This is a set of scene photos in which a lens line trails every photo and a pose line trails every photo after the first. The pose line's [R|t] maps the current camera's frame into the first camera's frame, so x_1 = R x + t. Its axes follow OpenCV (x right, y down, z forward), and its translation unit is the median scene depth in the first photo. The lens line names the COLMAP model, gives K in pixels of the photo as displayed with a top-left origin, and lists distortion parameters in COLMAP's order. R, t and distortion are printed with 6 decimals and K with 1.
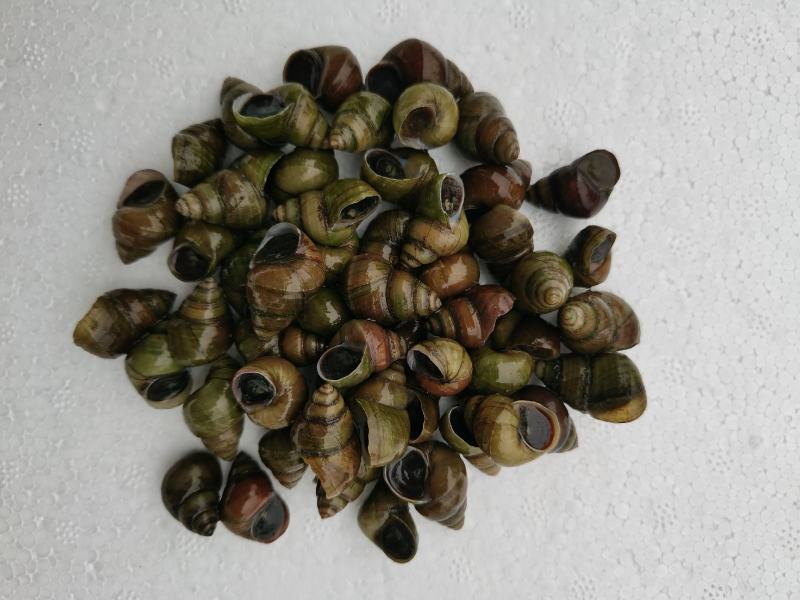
lens RADIAL K [[582.8, 0, 399.7], [0, 582.8, 283.1], [0, 0, 1]] dist [-0.005487, -0.002993]
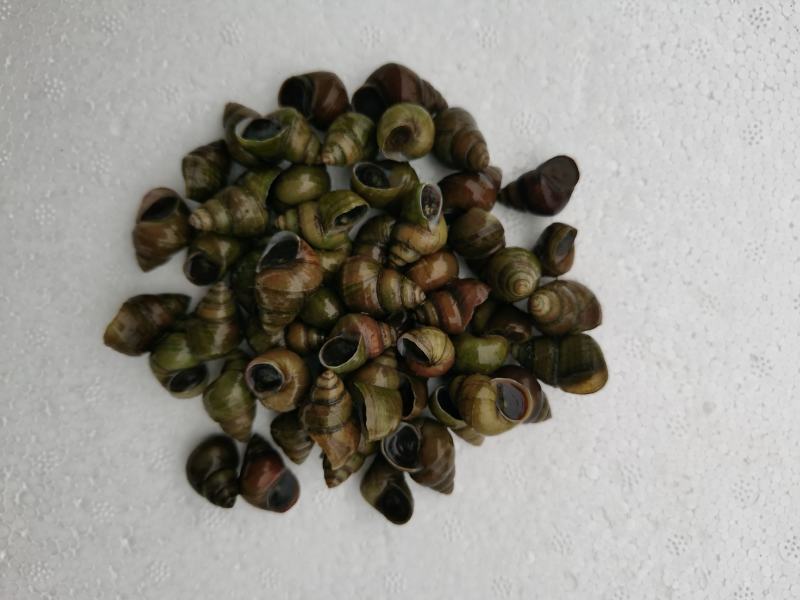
lens RADIAL K [[582.8, 0, 399.7], [0, 582.8, 283.1], [0, 0, 1]] dist [-0.005487, -0.002993]
pose [[0.999216, -0.038929, 0.007250, 0.012824], [0.038810, 0.999121, 0.015846, -0.010707], [-0.007860, -0.015552, 0.999848, -0.134006]]
